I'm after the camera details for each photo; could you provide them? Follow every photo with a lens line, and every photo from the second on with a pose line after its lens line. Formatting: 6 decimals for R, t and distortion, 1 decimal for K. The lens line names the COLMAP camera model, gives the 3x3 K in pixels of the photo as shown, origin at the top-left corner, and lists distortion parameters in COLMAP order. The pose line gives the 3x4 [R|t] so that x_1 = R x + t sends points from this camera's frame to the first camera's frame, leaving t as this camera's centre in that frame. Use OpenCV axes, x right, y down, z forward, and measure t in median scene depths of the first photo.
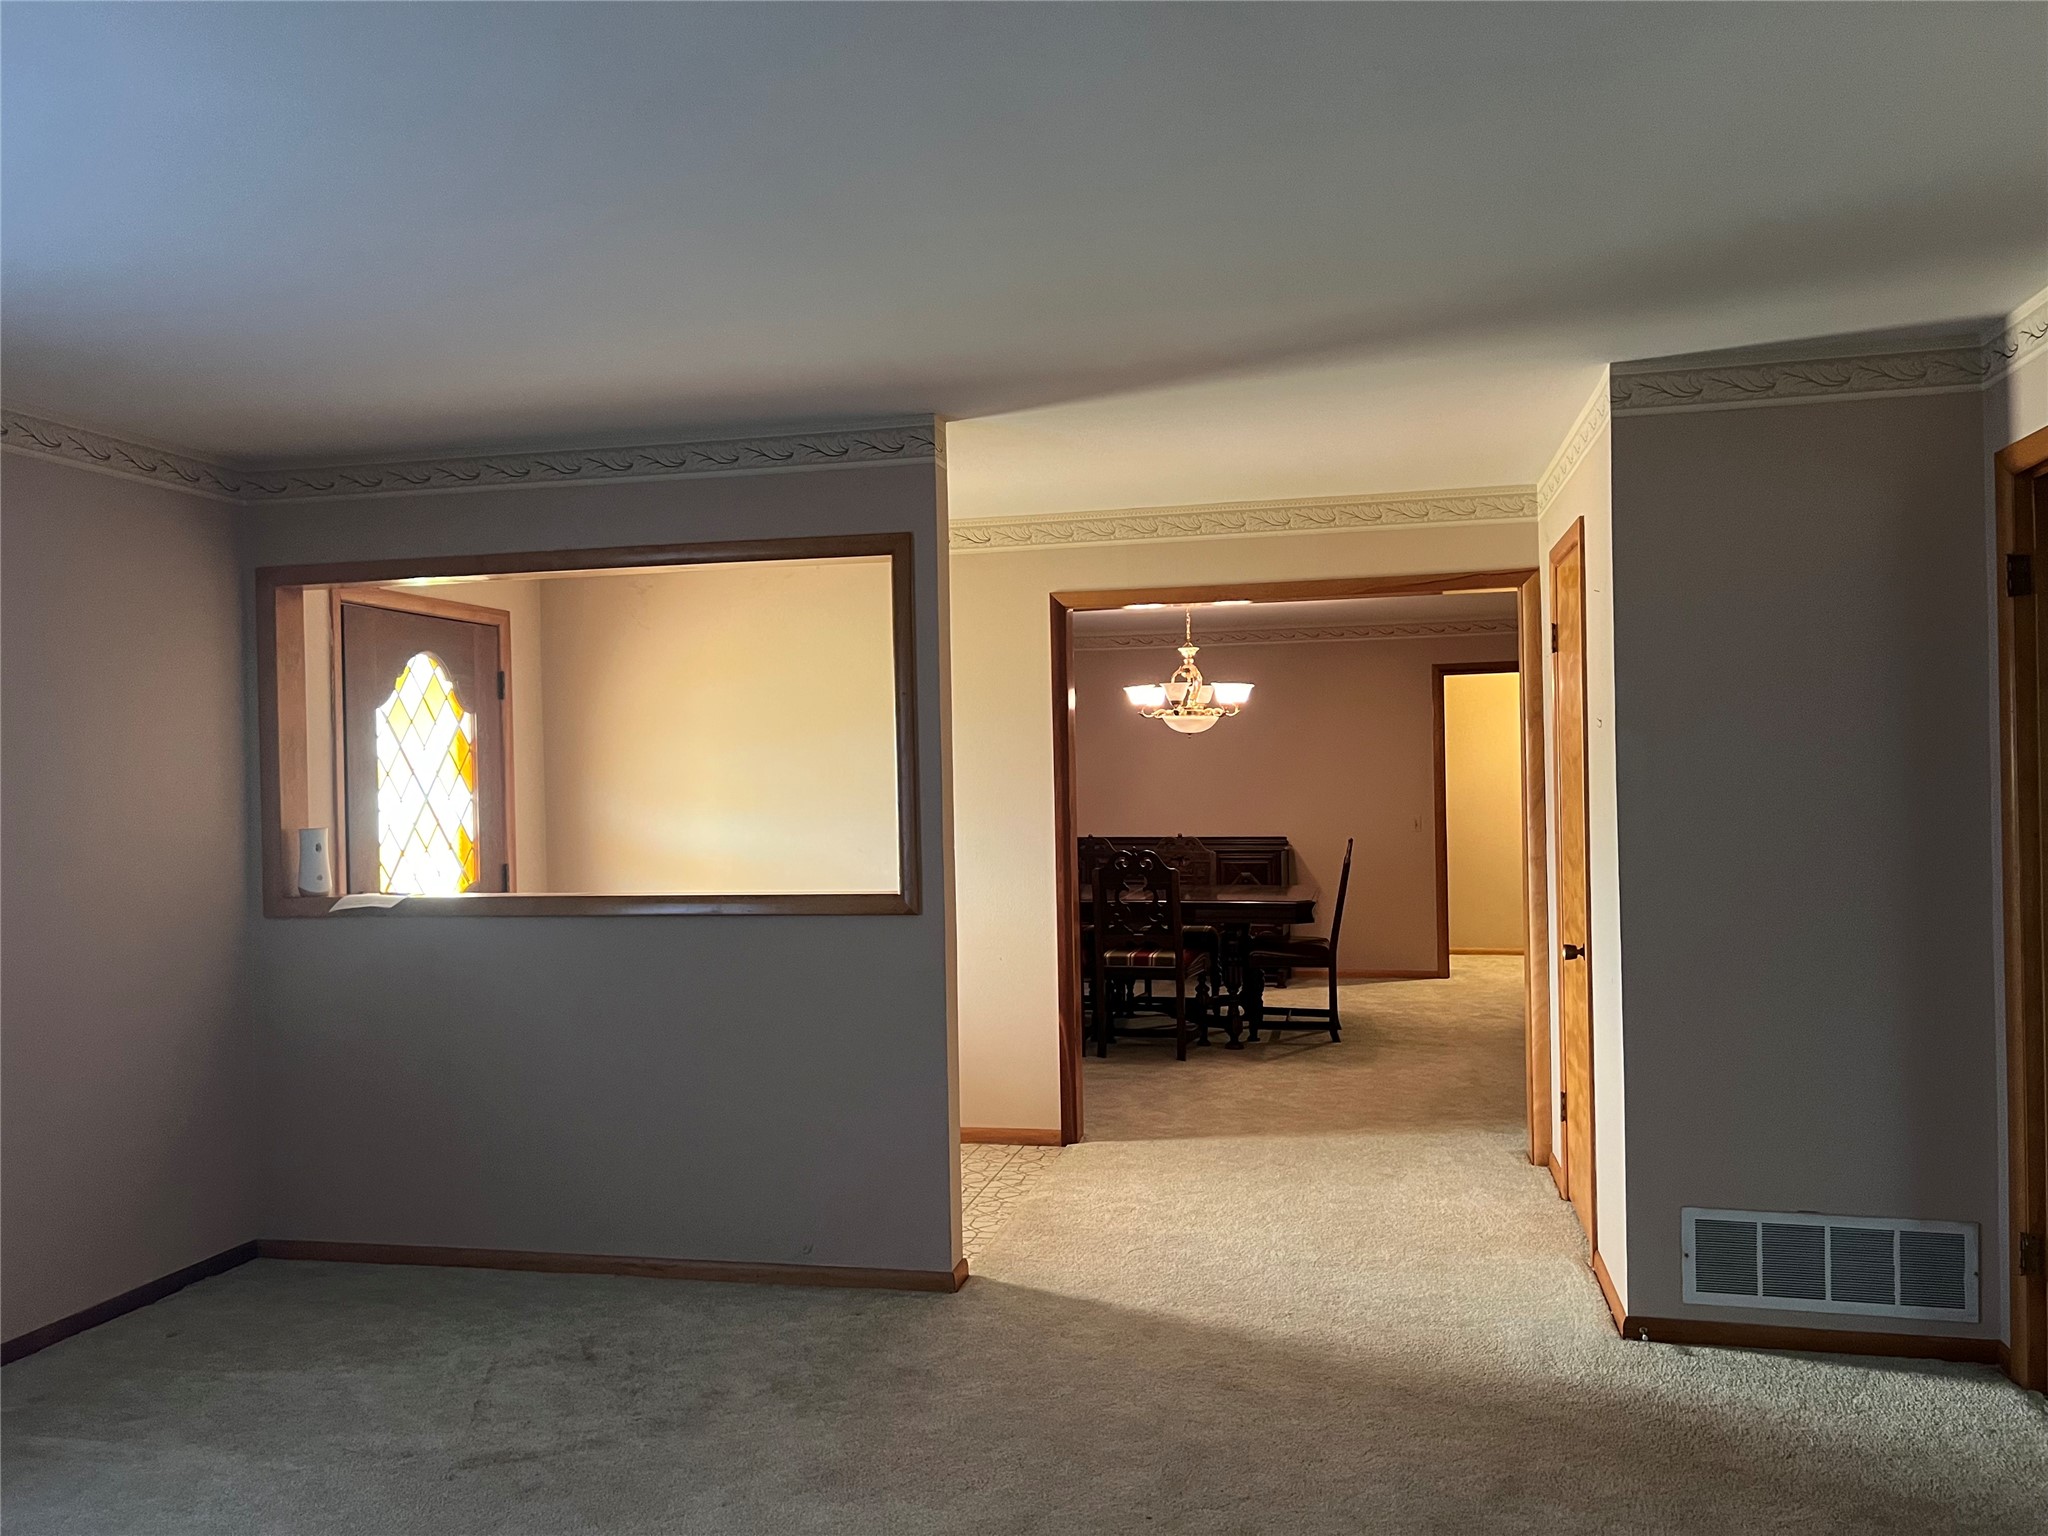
lens RADIAL K [[1531.1, 0, 1024.0], [0, 1531.1, 768.0], [0, 0, 1]] dist [0.001563, 0.000620]
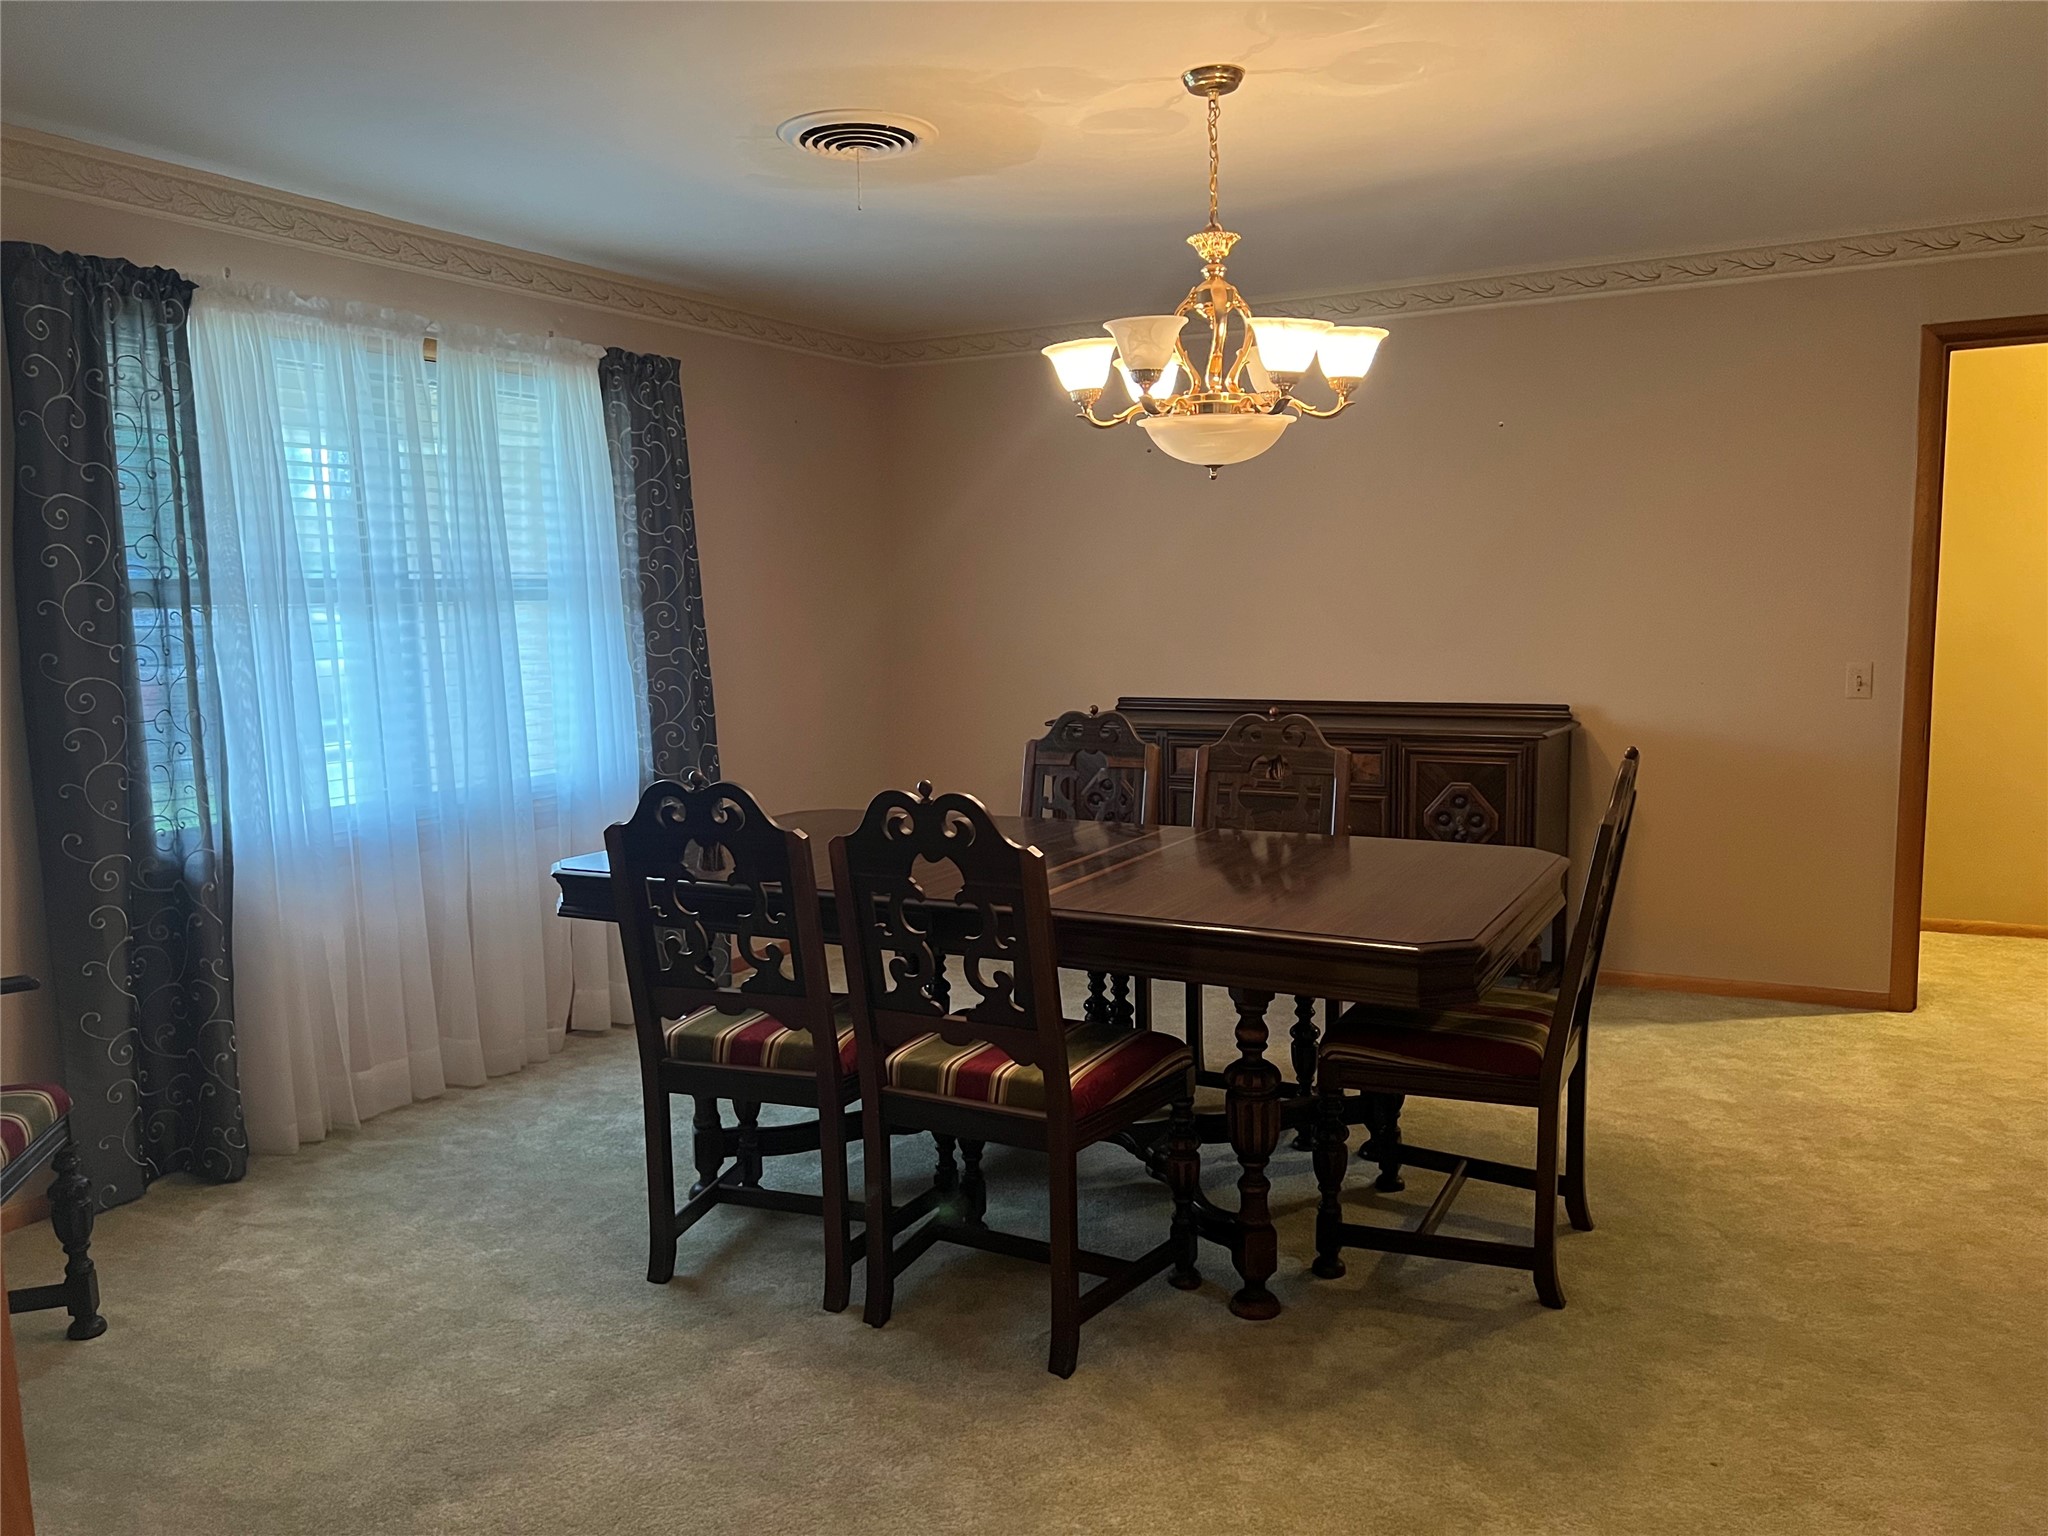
lens RADIAL K [[1598.1, 0, 1028.1], [0, 1598.1, 804.9], [0, 0, 1]] dist [0.004914, 0.003324]
pose [[0.970117, 0.029692, -0.240814, 0.157444], [0.003813, 0.990496, 0.137490, 0.006752], [0.242607, -0.134300, 0.960784, 0.568560]]
